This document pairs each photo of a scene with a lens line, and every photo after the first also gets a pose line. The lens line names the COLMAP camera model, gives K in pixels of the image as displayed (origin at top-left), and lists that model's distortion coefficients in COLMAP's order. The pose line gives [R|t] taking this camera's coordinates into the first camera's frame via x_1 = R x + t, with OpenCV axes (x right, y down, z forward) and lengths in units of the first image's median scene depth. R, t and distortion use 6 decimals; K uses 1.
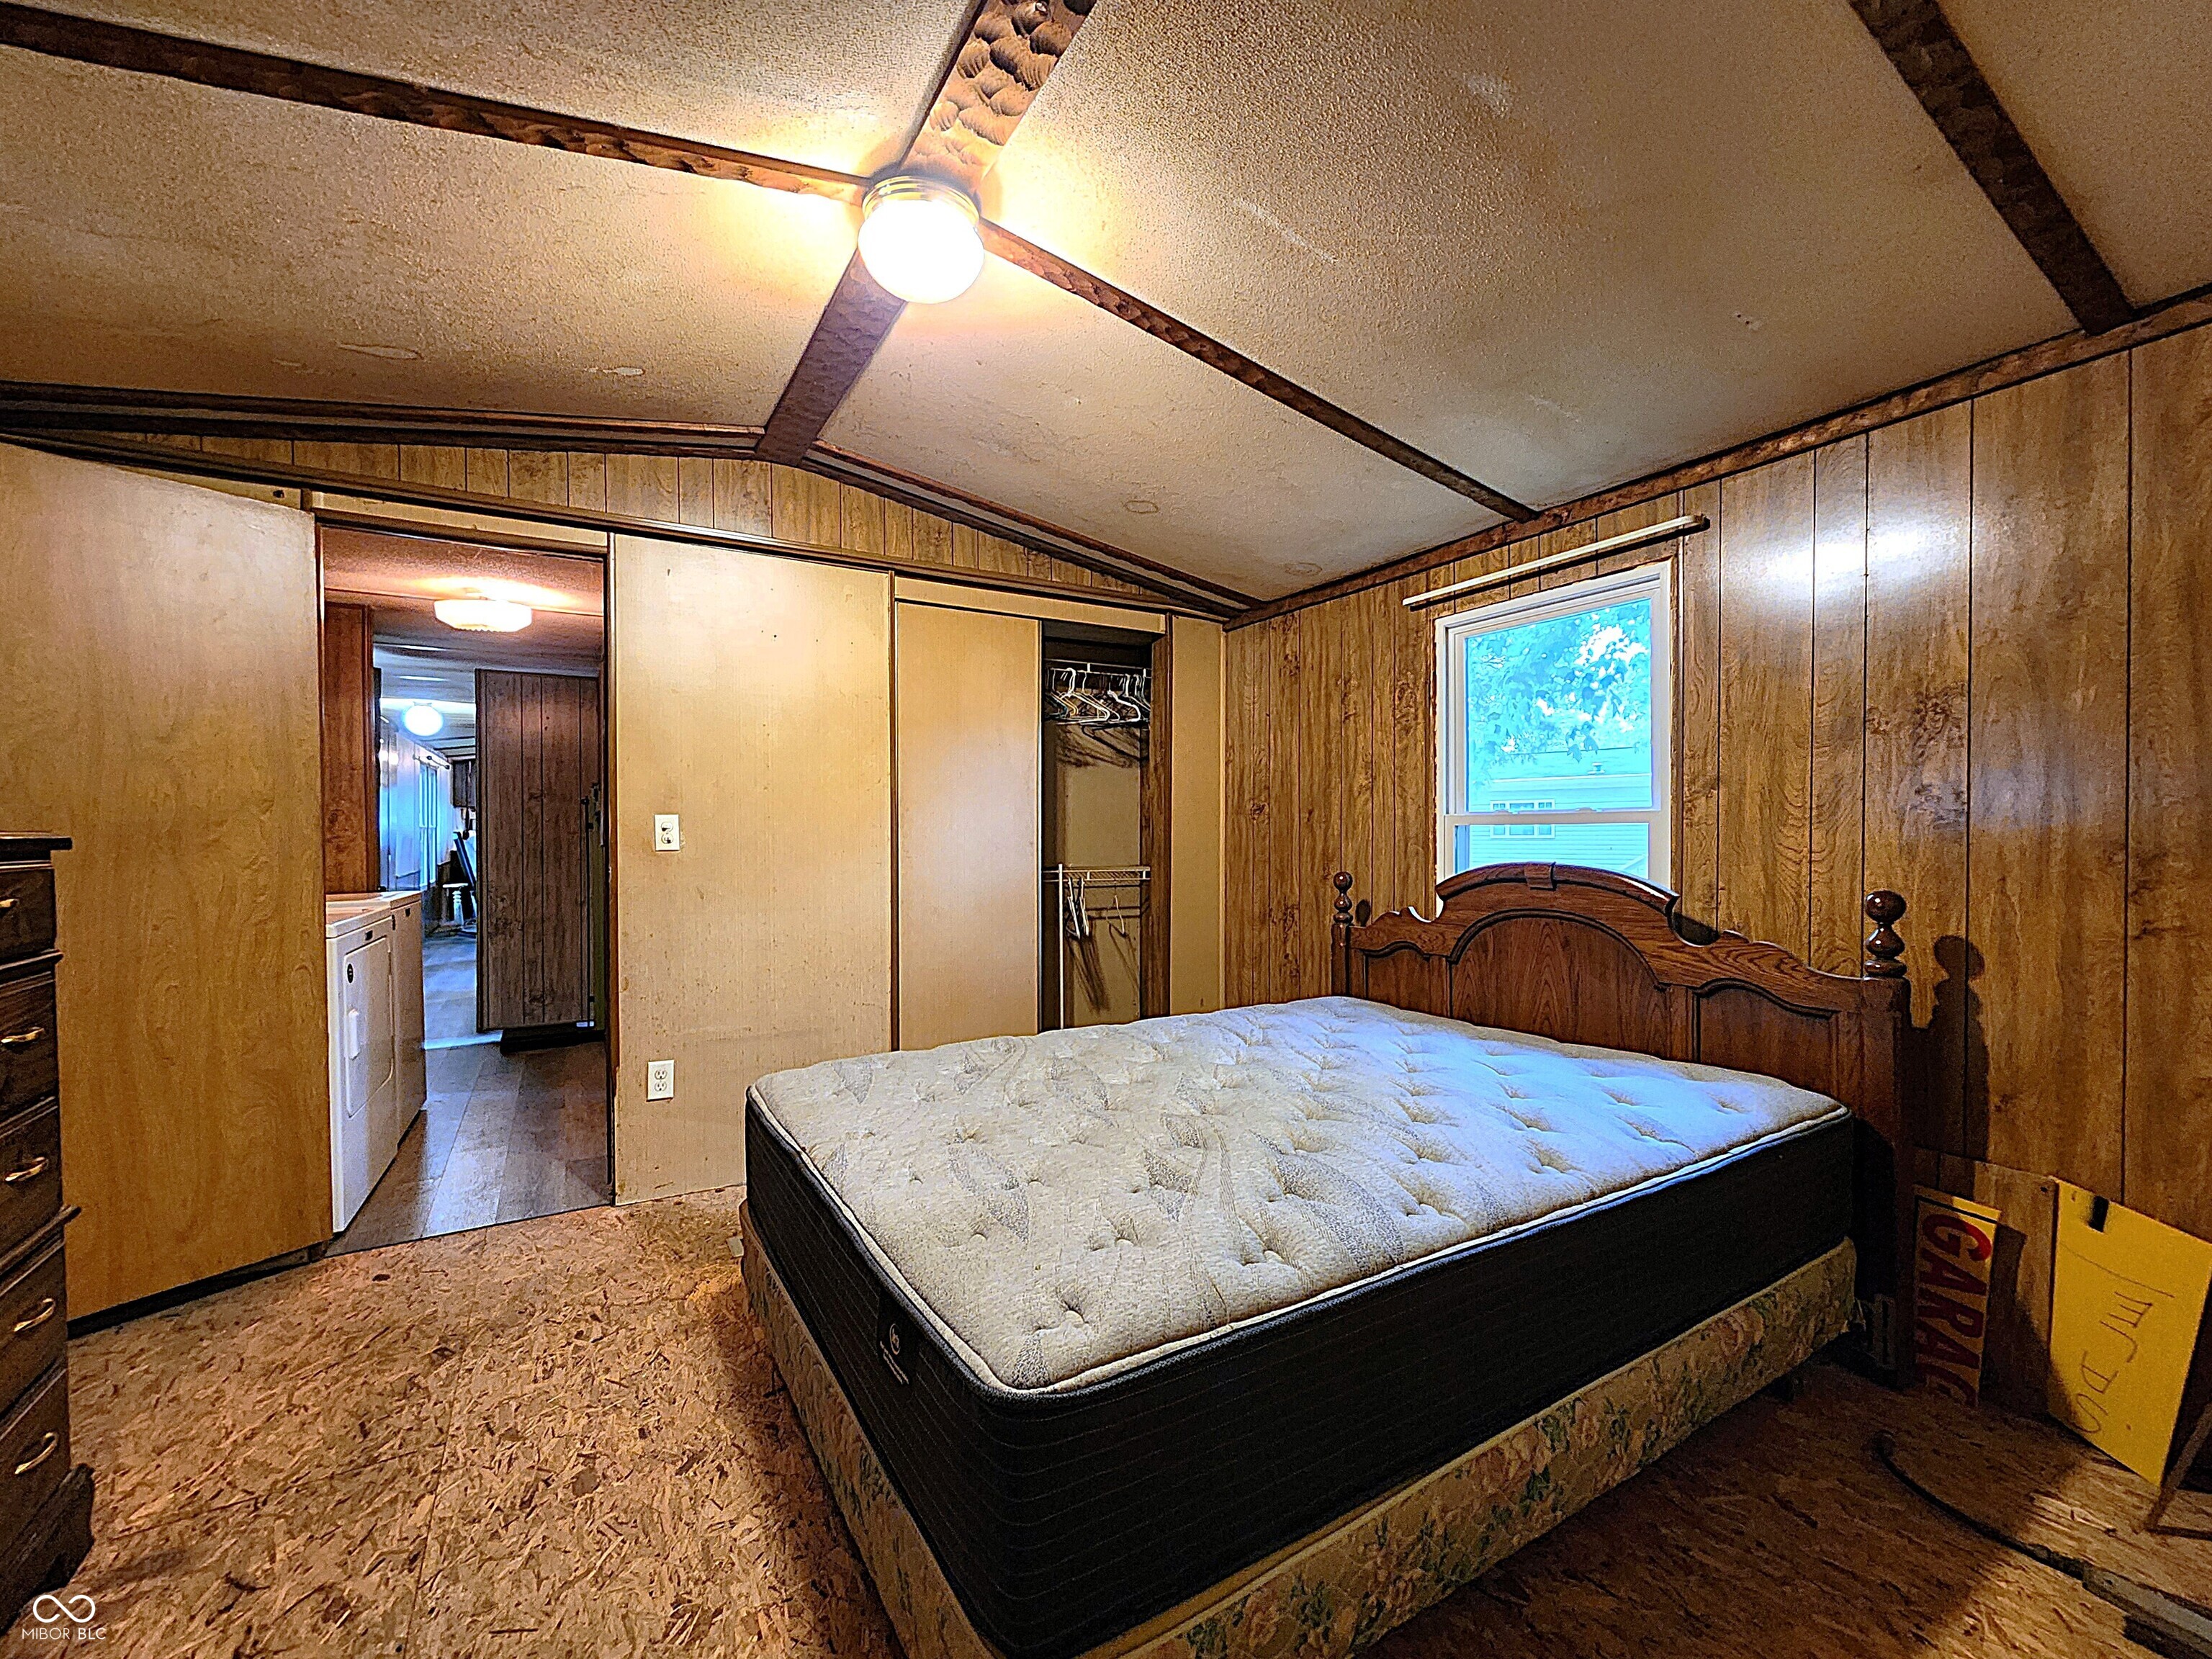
lens RADIAL K [[901.7, 0, 1095.0], [0, 901.7, 841.8], [0, 0, 1]] dist [-0.000509, -0.000051]
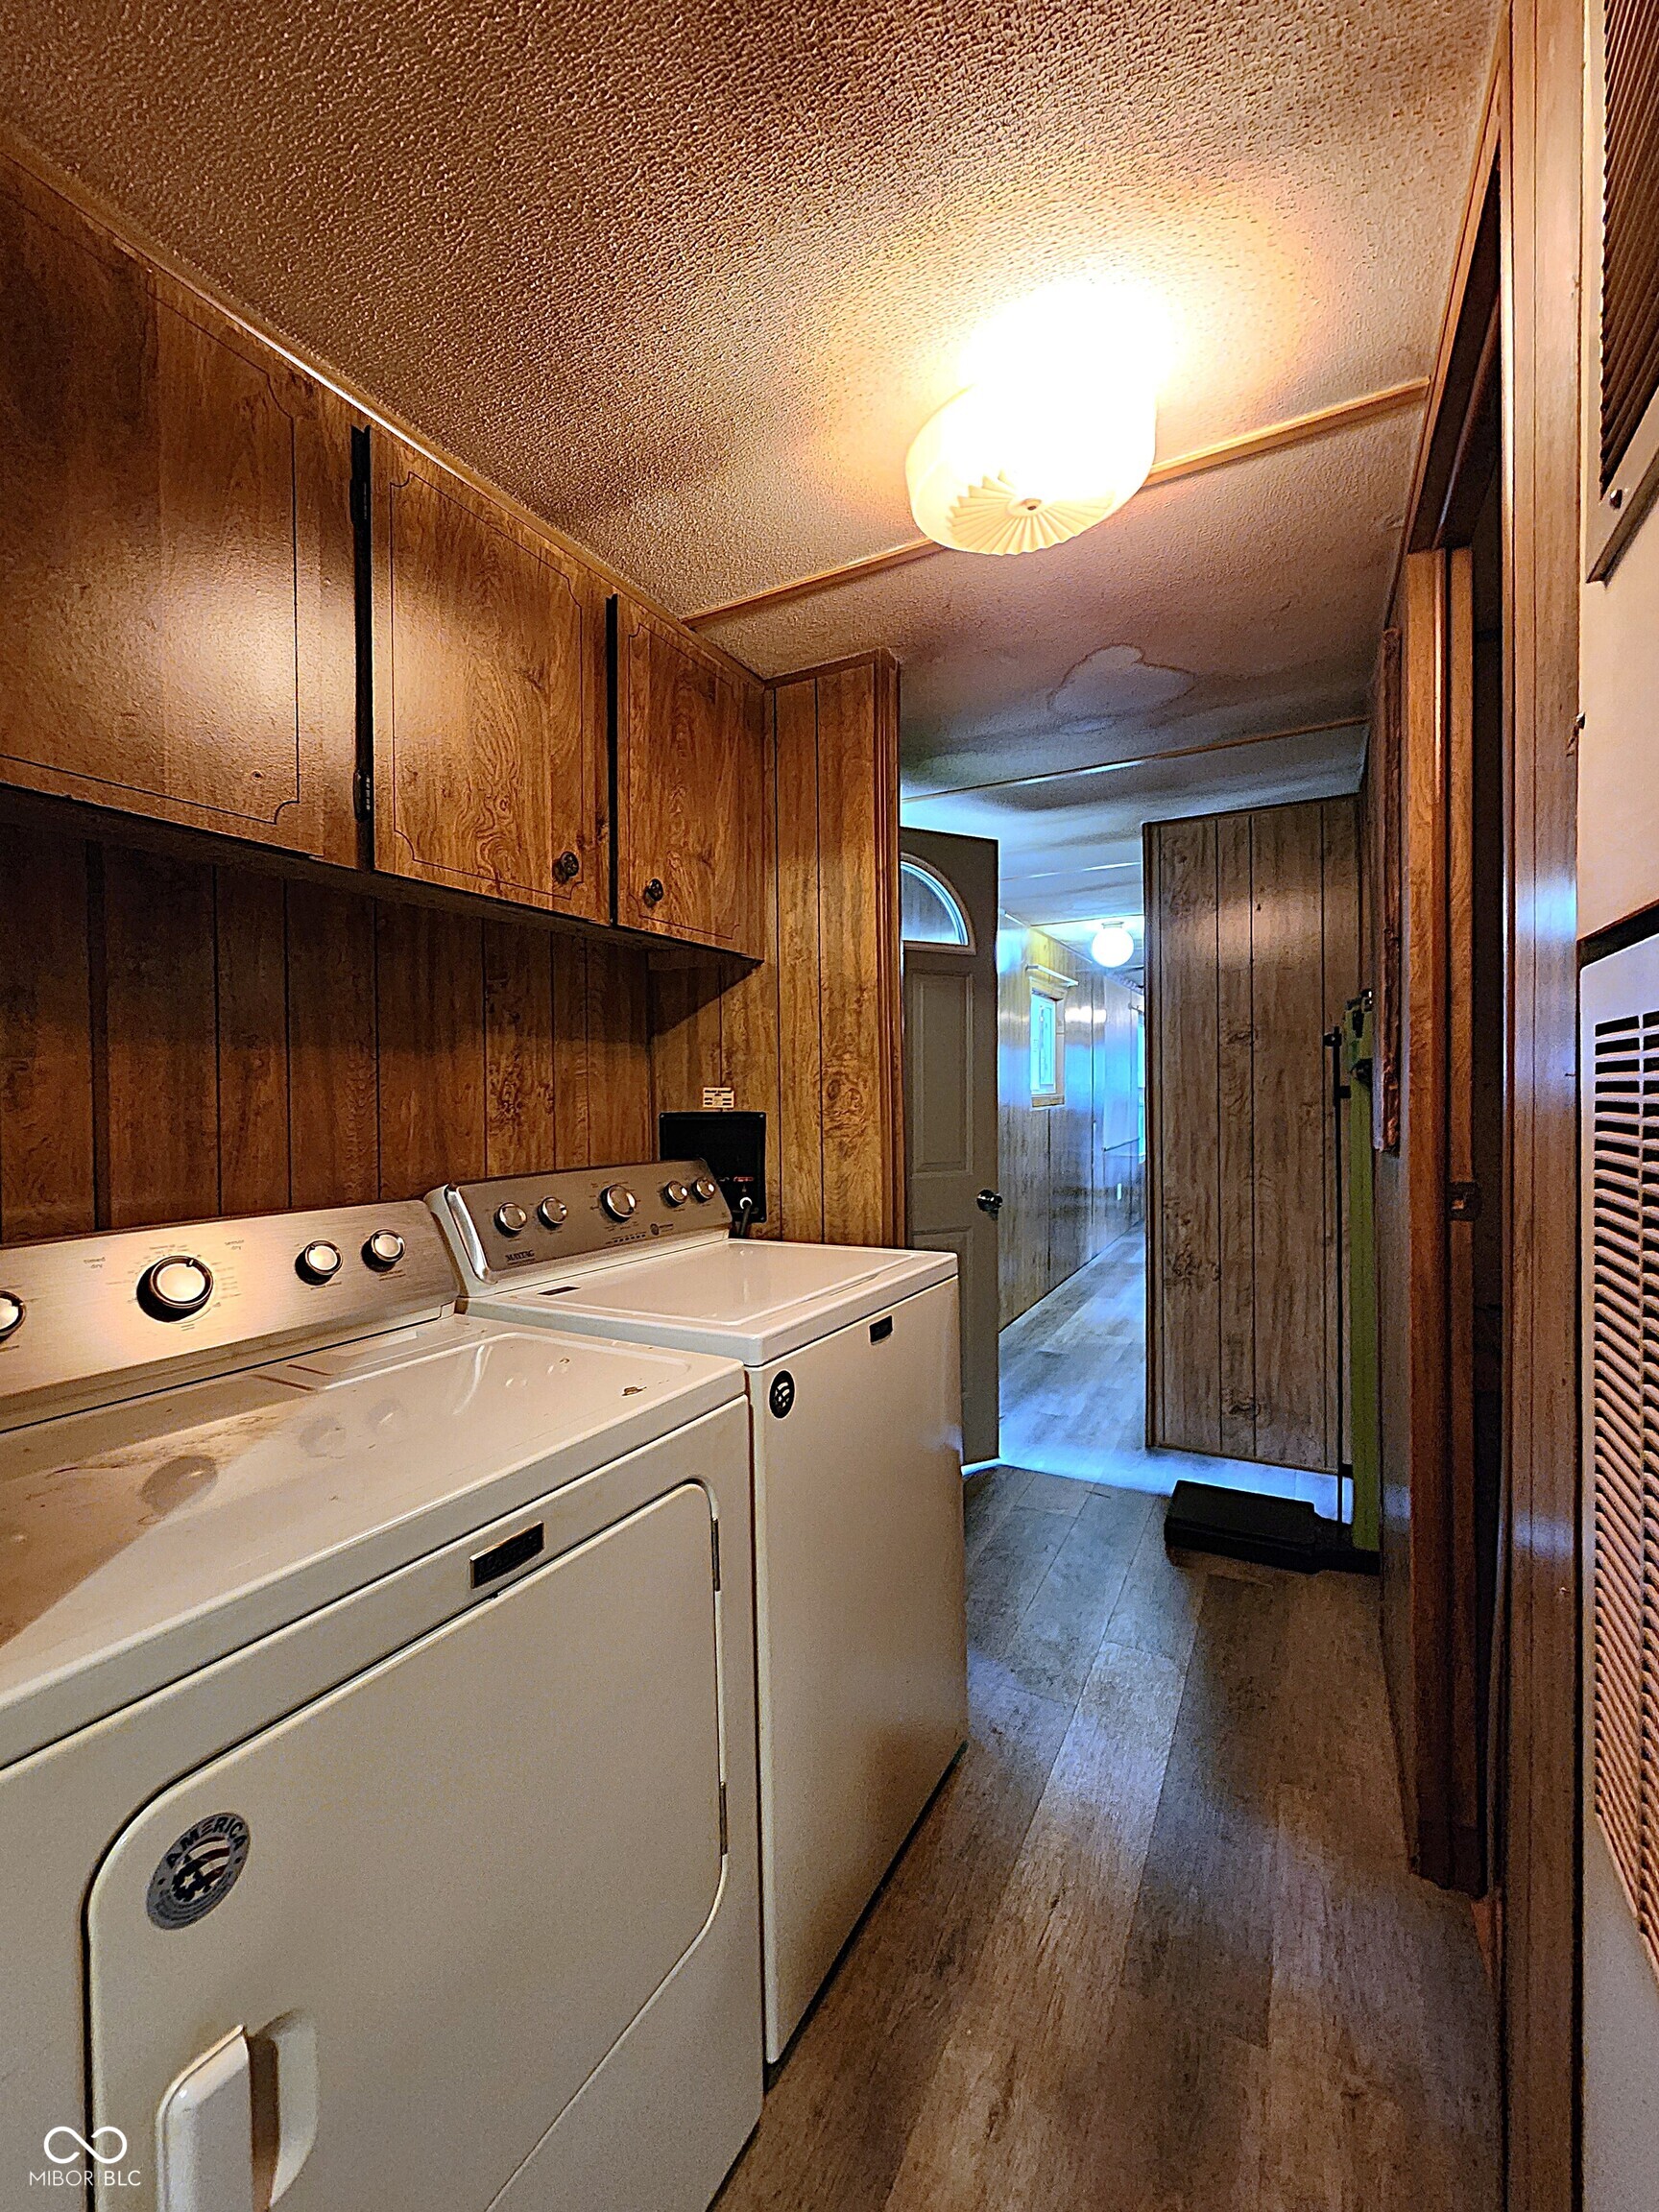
lens RADIAL K [[901.7, 0, 818.9], [0, 901.7, 1104.5], [0, 0, 1]] dist [-0.000509, -0.000051]
pose [[0.512893, 0.005425, -0.858435, -0.286304], [0.003597, 0.999958, 0.008469, -0.015381], [0.858445, -0.007431, 0.512852, 0.506008]]
